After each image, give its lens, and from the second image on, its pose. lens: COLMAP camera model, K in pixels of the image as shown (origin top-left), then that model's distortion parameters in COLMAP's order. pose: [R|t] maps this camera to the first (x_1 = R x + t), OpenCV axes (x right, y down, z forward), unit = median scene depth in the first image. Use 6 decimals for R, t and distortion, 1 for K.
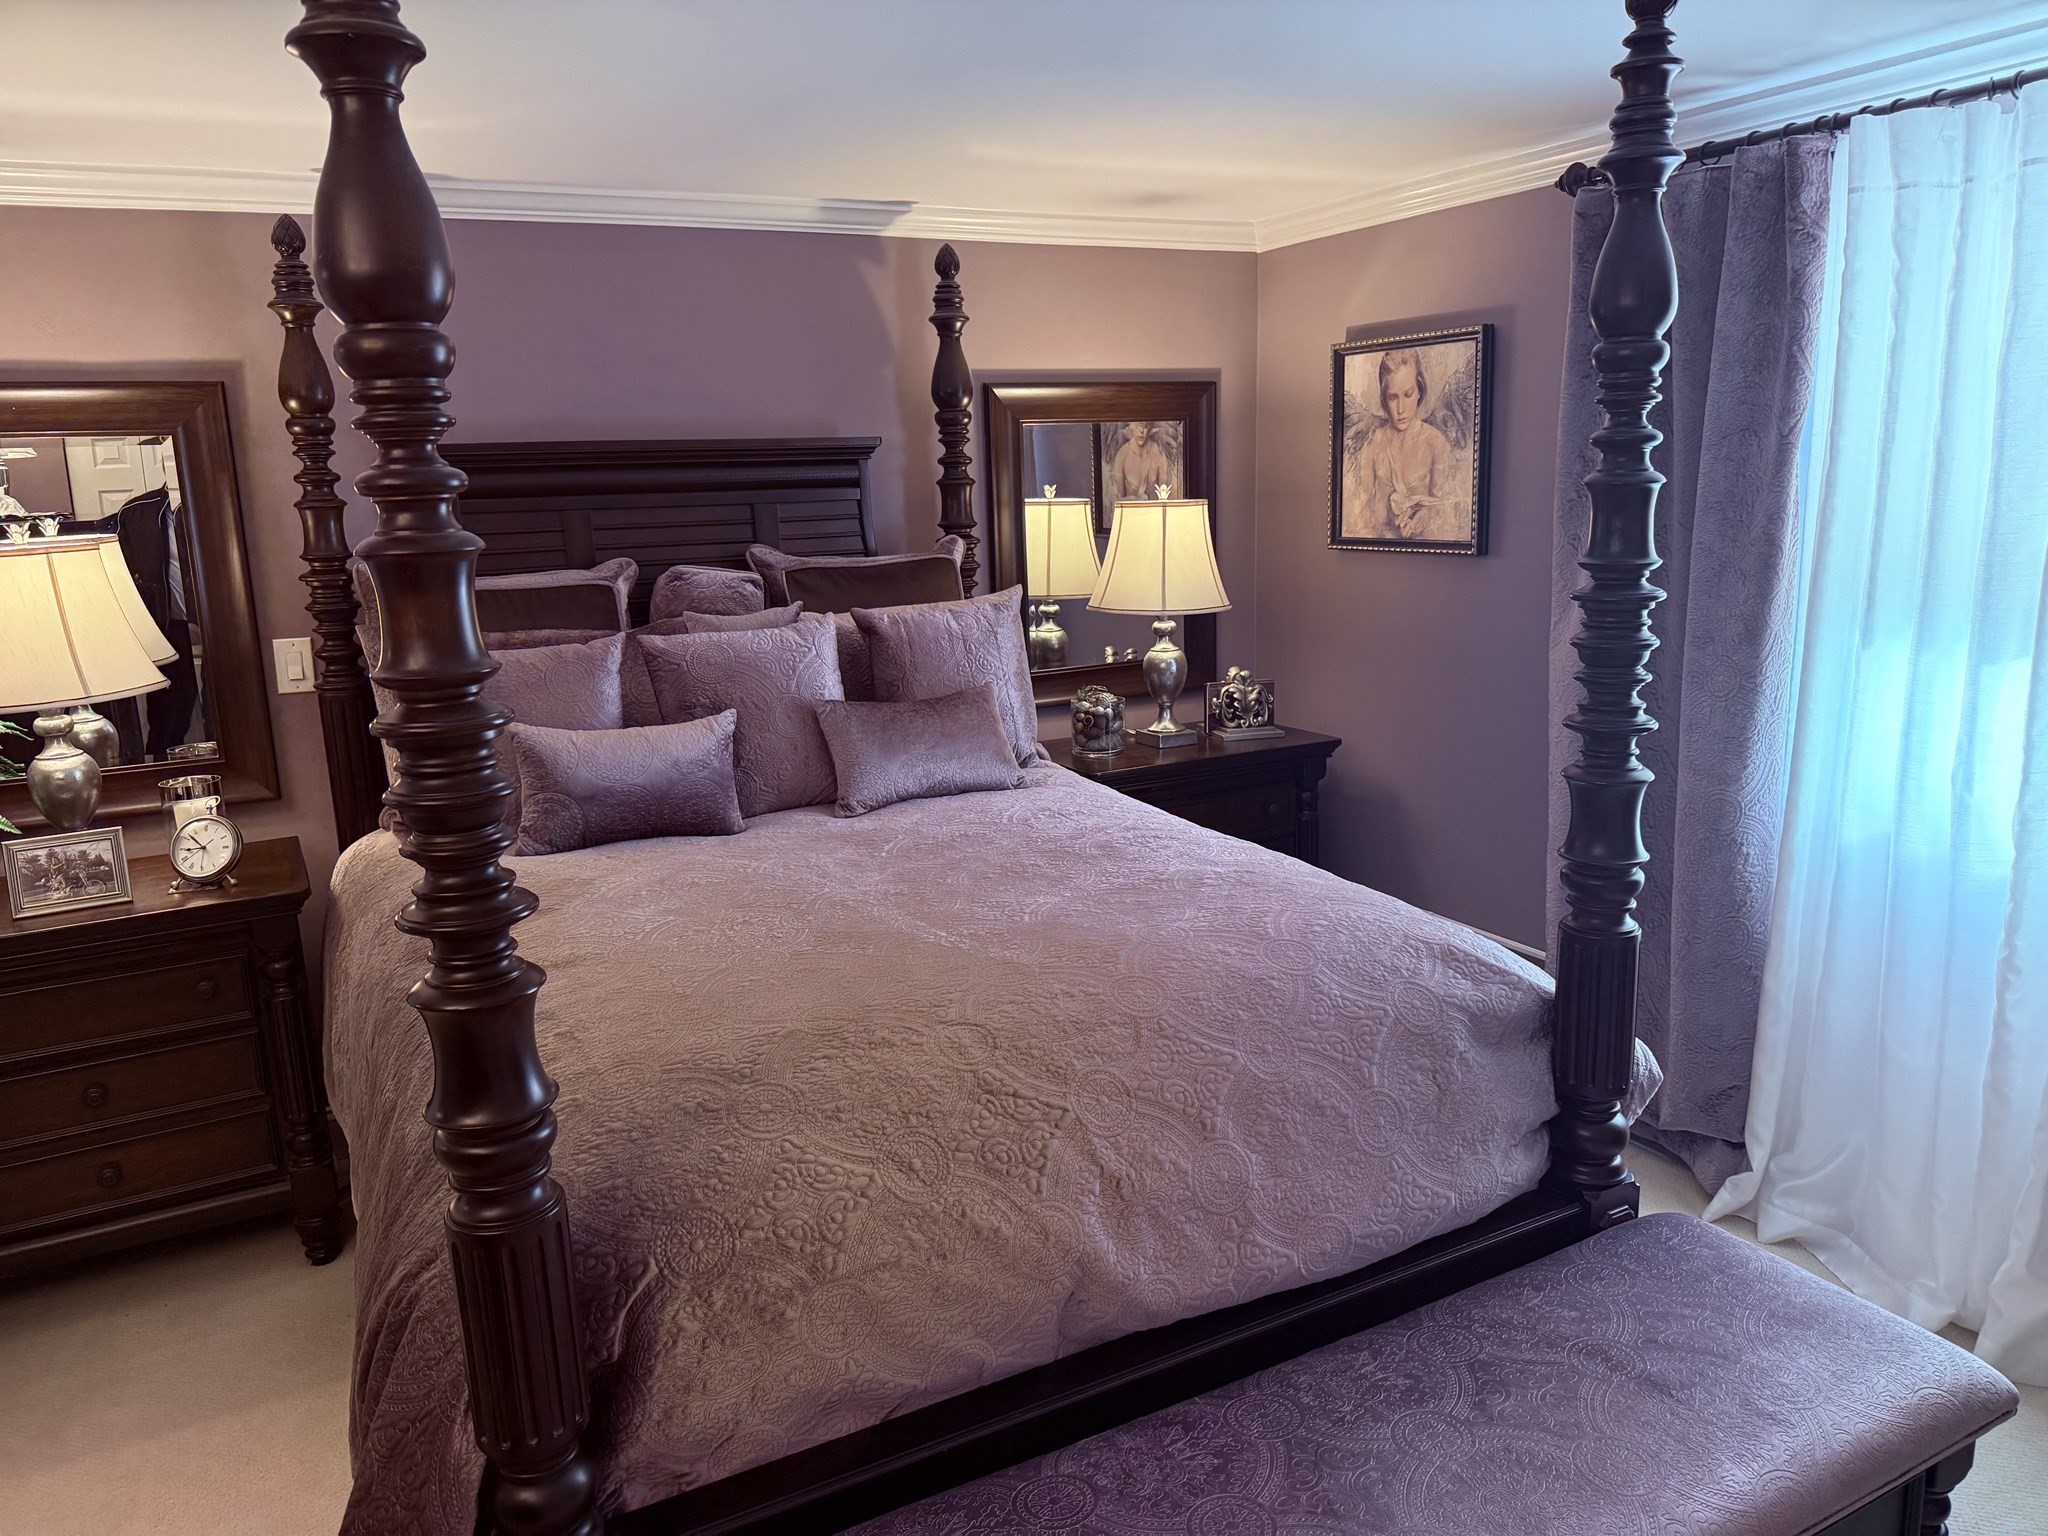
lens RADIAL K [[1412.1, 0, 1023.9], [0, 1412.1, 763.9], [0, 0, 1]] dist [0.005071, -0.000604]
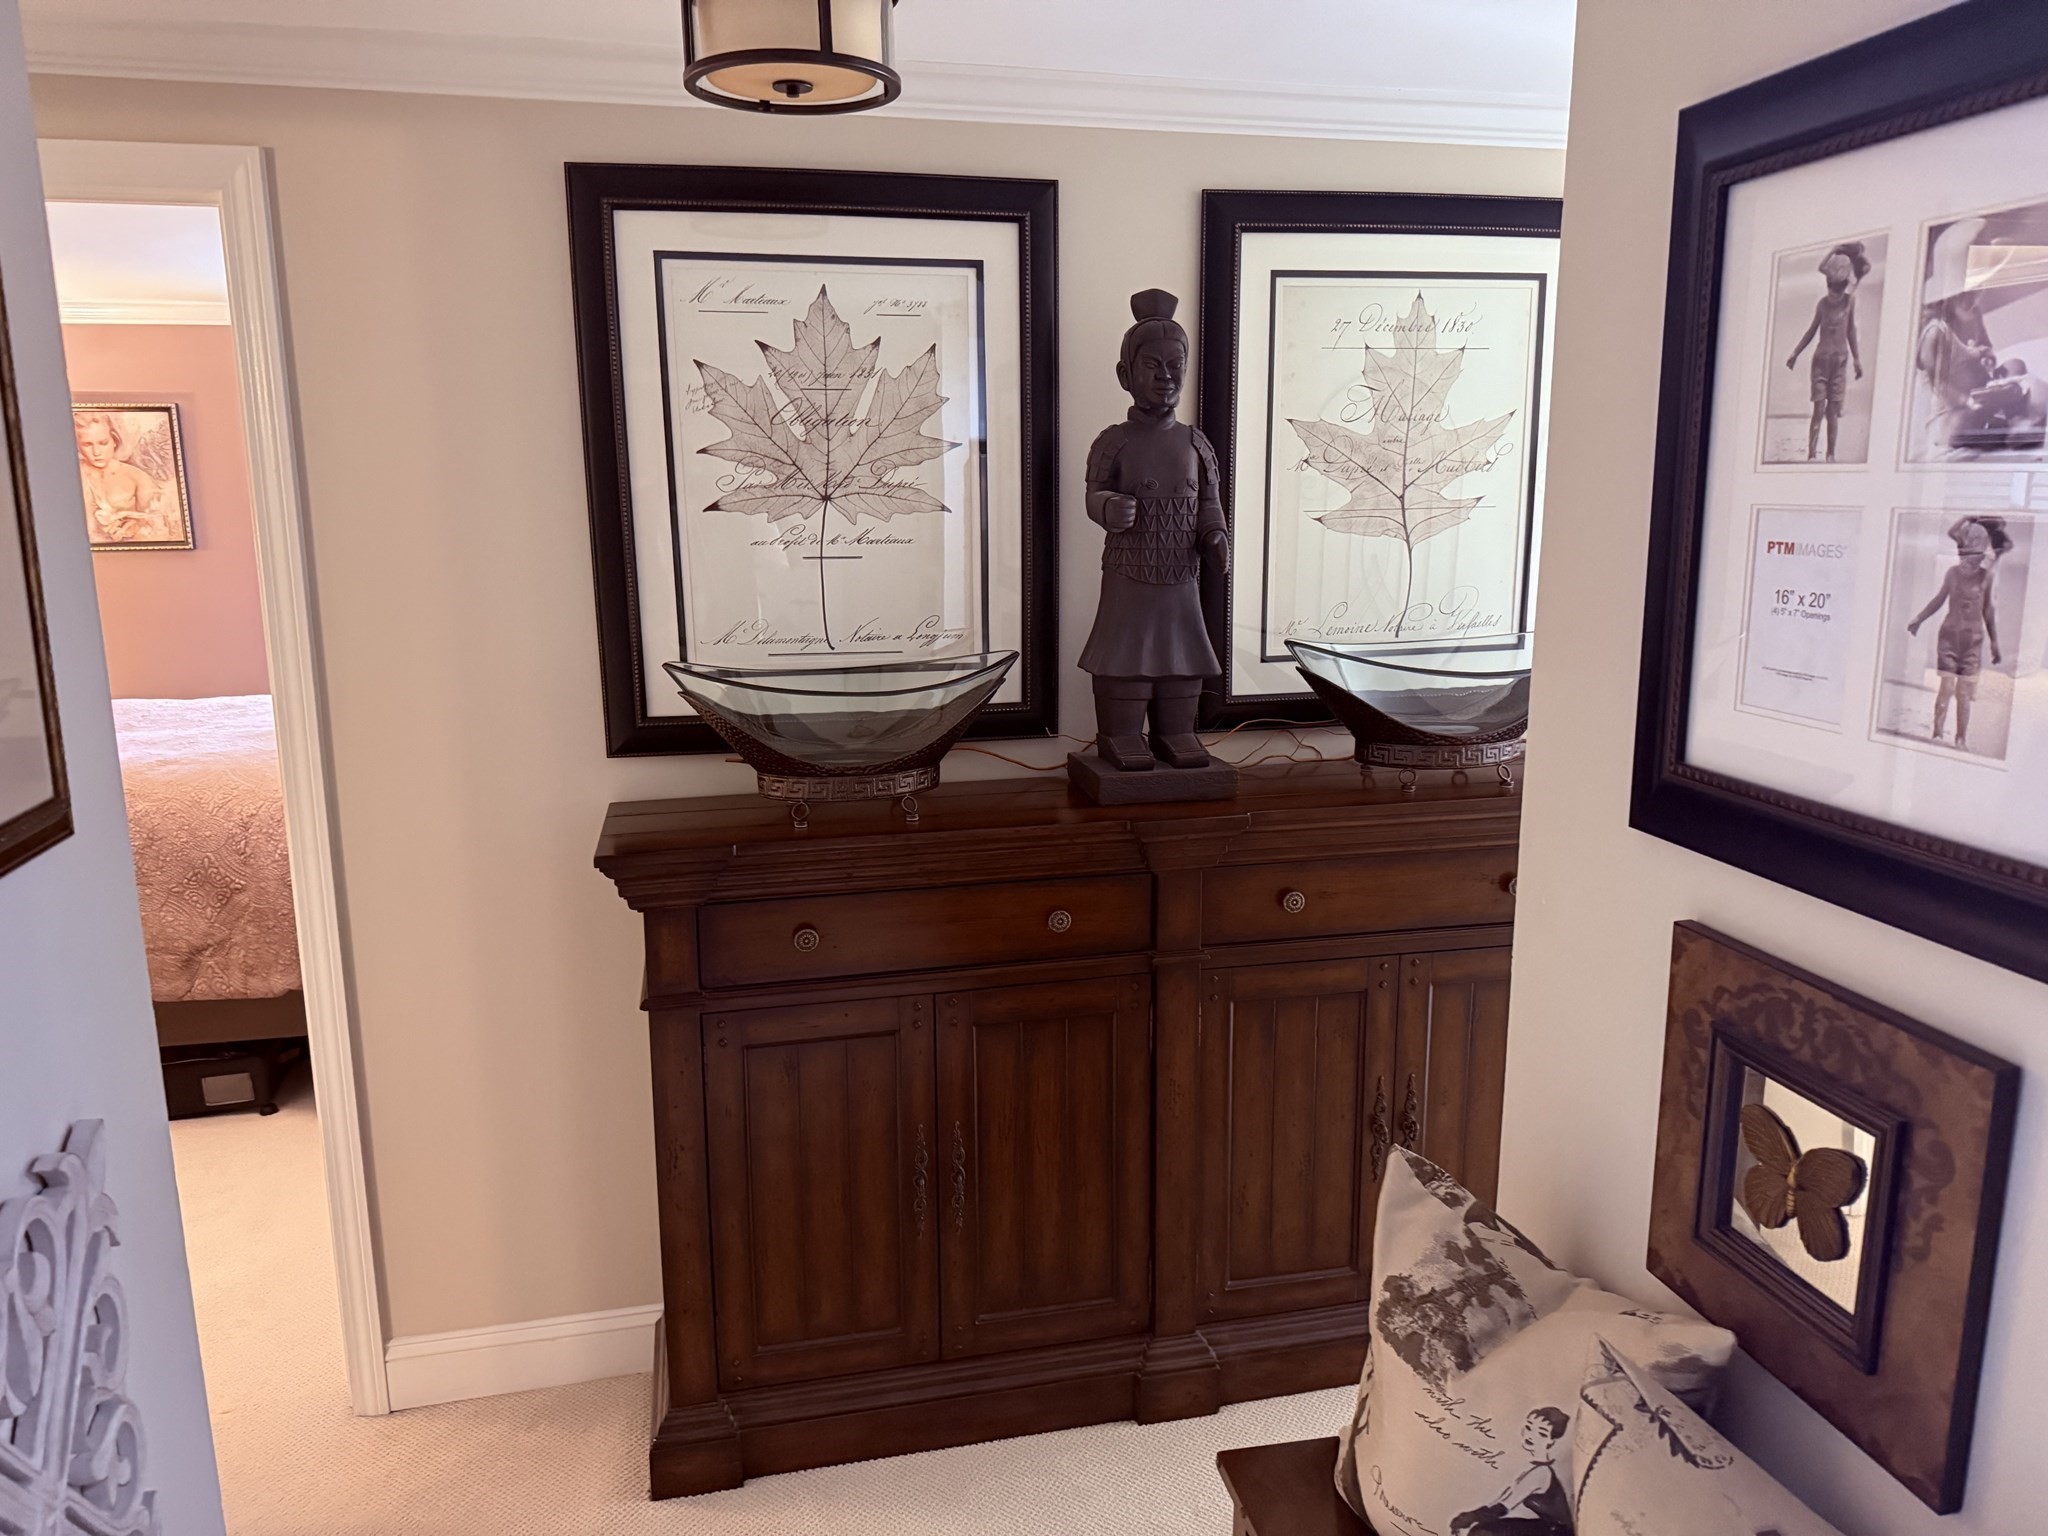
lens RADIAL K [[1412.1, 0, 1022.1], [0, 1412.1, 763.6], [0, 0, 1]] dist [0.005071, -0.000604]
pose [[0.257524, -0.161707, 0.952645, -0.950062], [0.205164, 0.972569, 0.109628, 0.098536], [-0.944240, 0.167216, 0.283636, -0.267647]]
